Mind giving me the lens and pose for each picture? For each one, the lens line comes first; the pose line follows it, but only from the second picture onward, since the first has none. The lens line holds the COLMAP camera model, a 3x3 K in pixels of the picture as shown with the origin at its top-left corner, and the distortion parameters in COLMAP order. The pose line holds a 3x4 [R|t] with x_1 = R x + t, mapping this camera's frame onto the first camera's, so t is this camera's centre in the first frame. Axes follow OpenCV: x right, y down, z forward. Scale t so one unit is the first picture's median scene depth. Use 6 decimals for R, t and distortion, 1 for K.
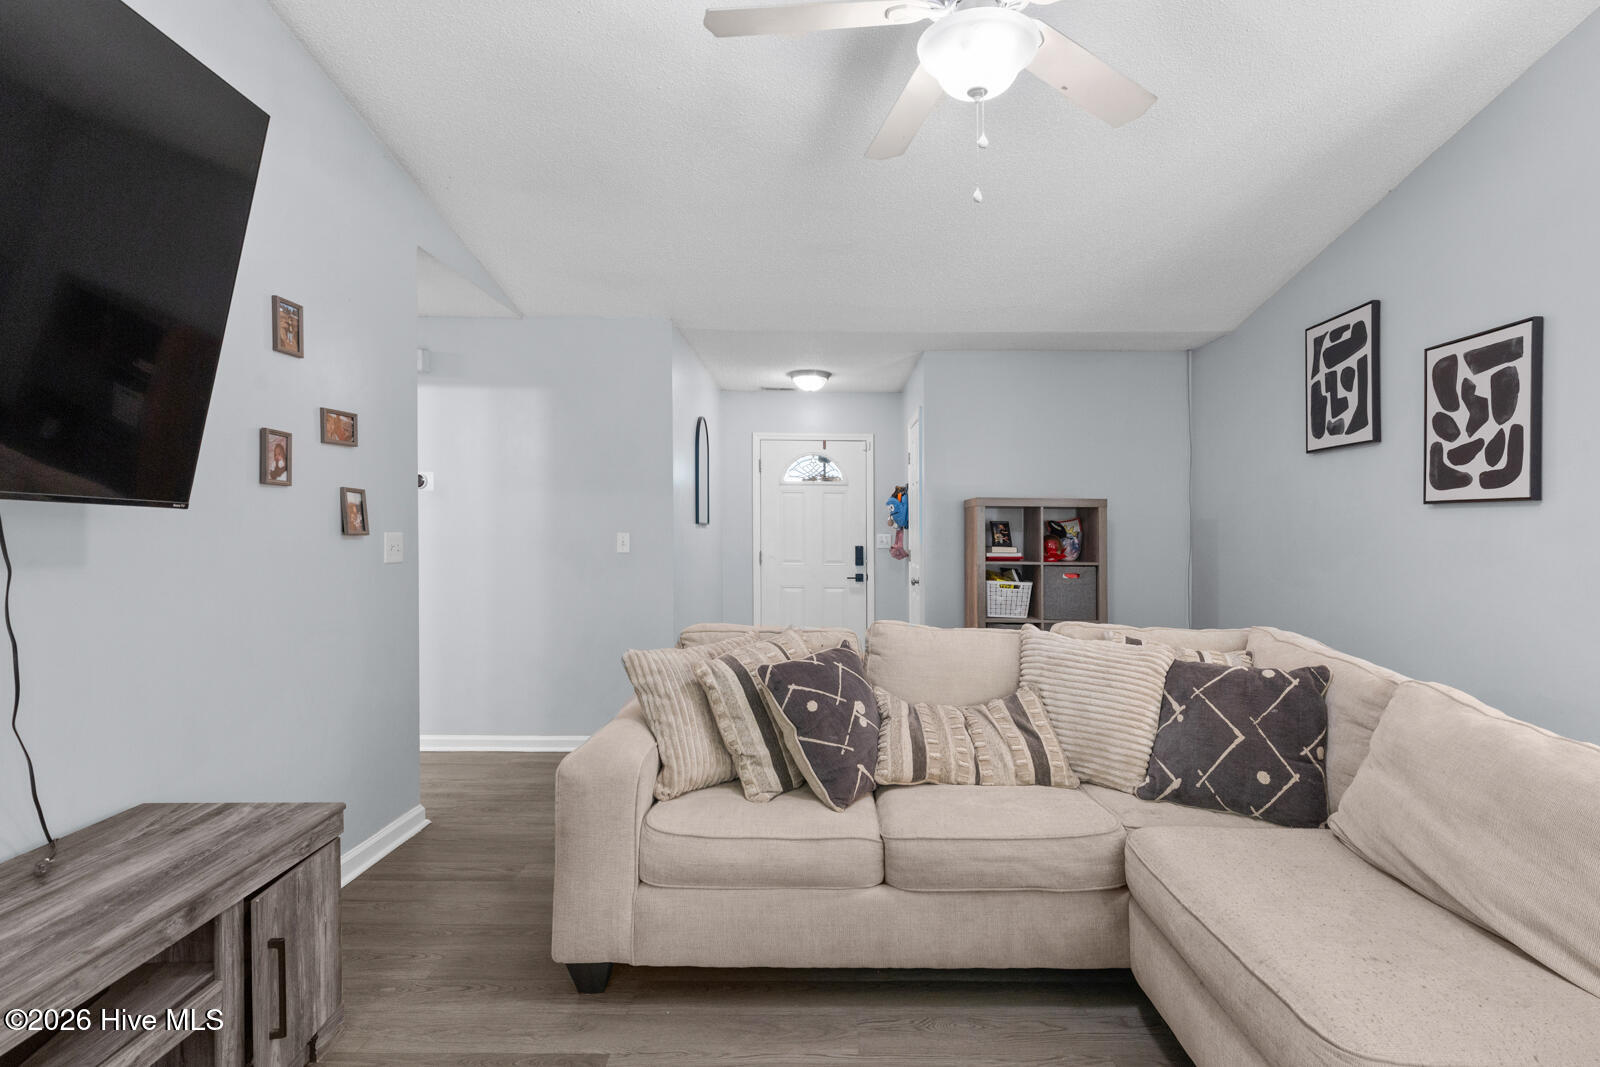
lens RADIAL K [[768.7, 0, 820.9], [0, 768.7, 535.8], [0, 0, 1]] dist [0.019680, -0.003569]
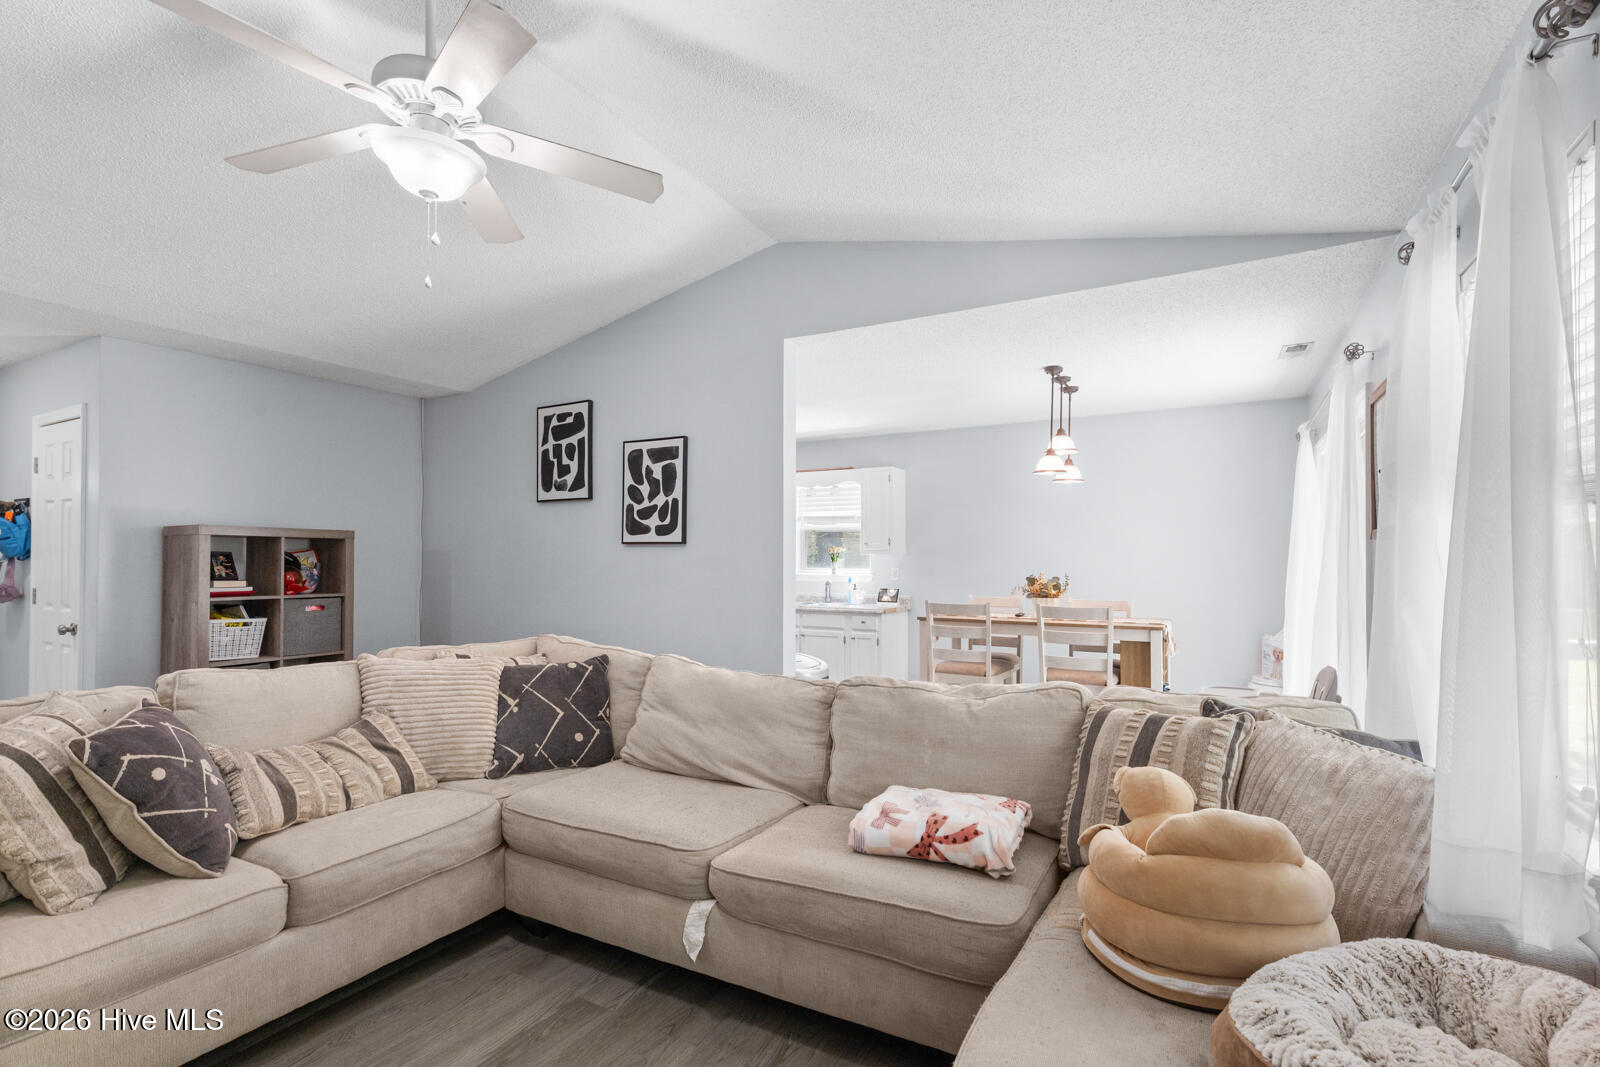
lens RADIAL K [[742.3, 0, 836.9], [0, 742.3, 565.0], [0, 0, 1]] dist [0.013054, 0.001156]
pose [[0.470829, -0.011869, 0.882145, -0.365326], [0.008302, 0.999925, 0.009023, -0.011193], [-0.882186, 0.003075, 0.470892, -0.056786]]
